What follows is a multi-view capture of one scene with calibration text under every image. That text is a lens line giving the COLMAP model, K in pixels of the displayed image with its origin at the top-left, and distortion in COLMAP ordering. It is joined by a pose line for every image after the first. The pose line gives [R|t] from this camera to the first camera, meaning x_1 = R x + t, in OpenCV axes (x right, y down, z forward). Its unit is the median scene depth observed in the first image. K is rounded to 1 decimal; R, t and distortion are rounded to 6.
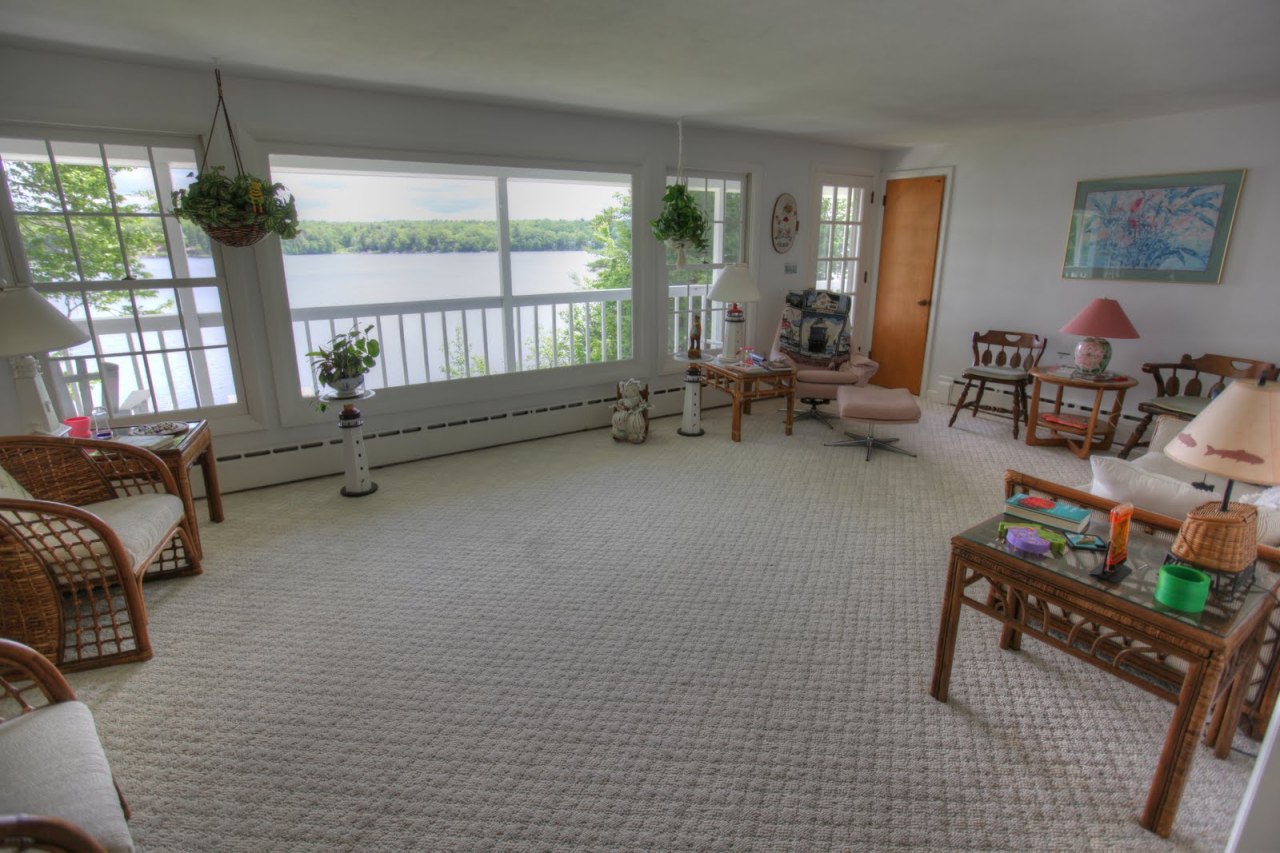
lens RADIAL K [[614.9, 0, 625.6], [0, 614.9, 420.8], [0, 0, 1]] dist [-0.037739, 0.006421]
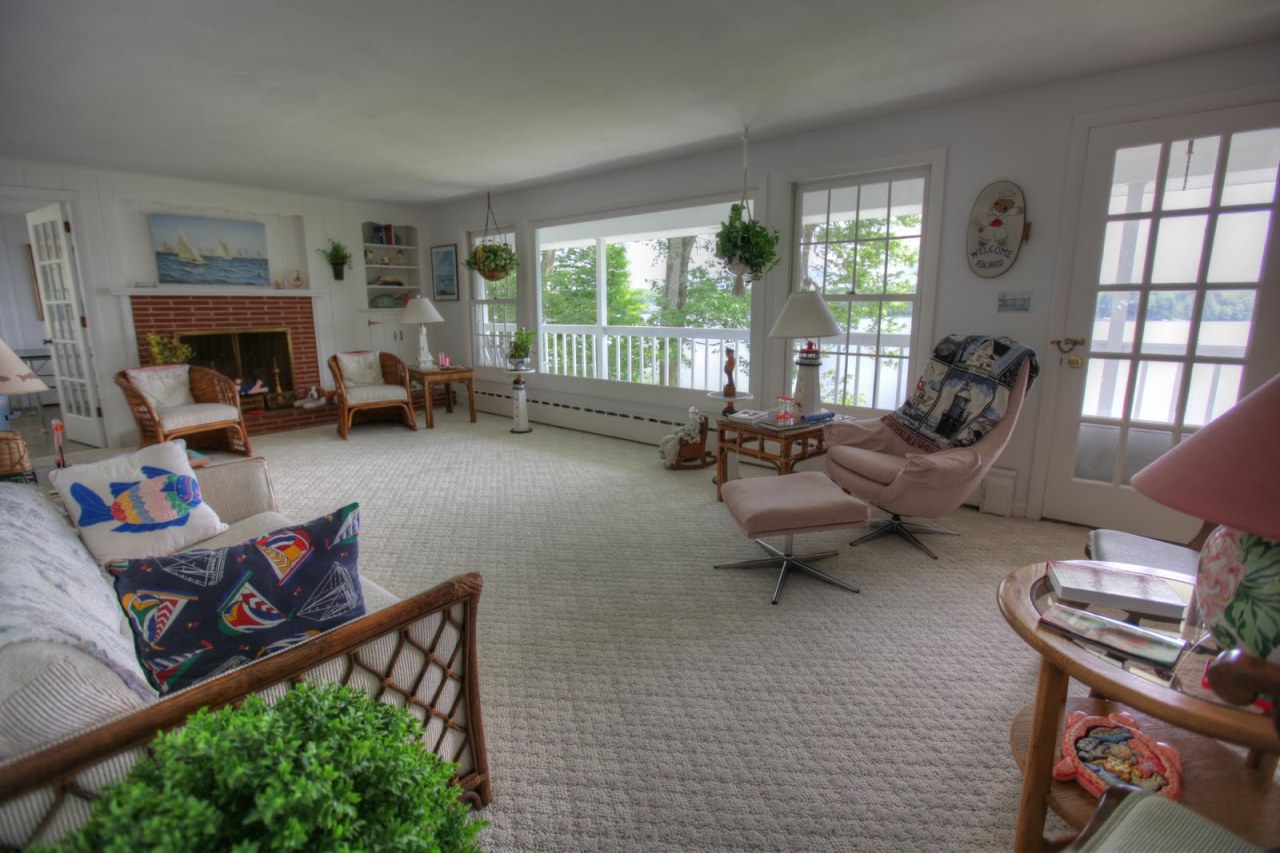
lens RADIAL K [[575.4, 0, 635.7], [0, 575.4, 414.5], [0, 0, 1]] dist [-0.035083, 0.006122]
pose [[0.303458, 0.177931, -0.936084, 0.876679], [-0.263119, 0.959859, 0.097153, -0.126890], [0.915796, 0.216819, 0.338094, 0.628028]]
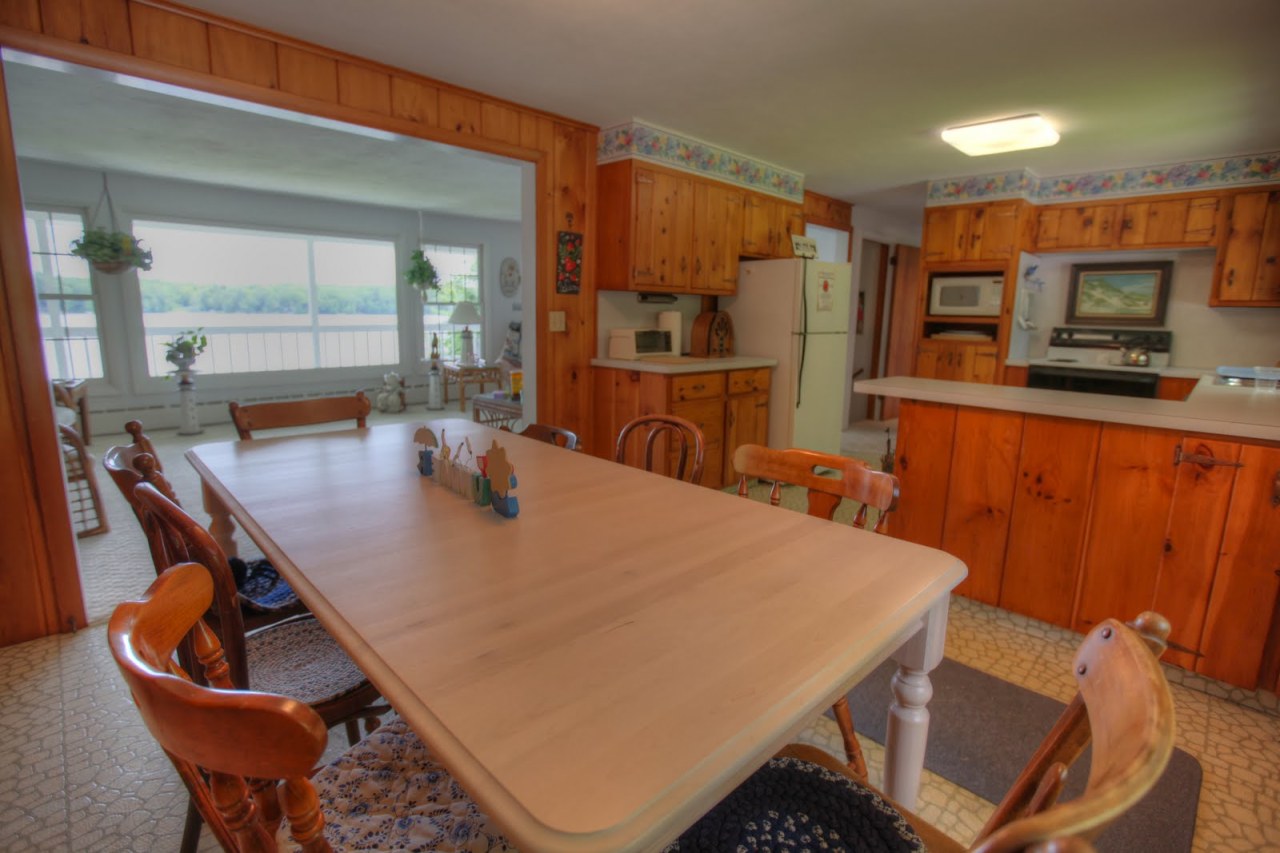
lens RADIAL K [[601.0, 0, 601.3], [0, 601.0, 415.7], [0, 0, 1]] dist [0.000856, 0.000698]
pose [[0.983193, -0.017460, 0.181733, 0.252815], [0.036734, 0.993978, -0.103240, 0.216748], [-0.178836, 0.108181, 0.977913, -0.554581]]
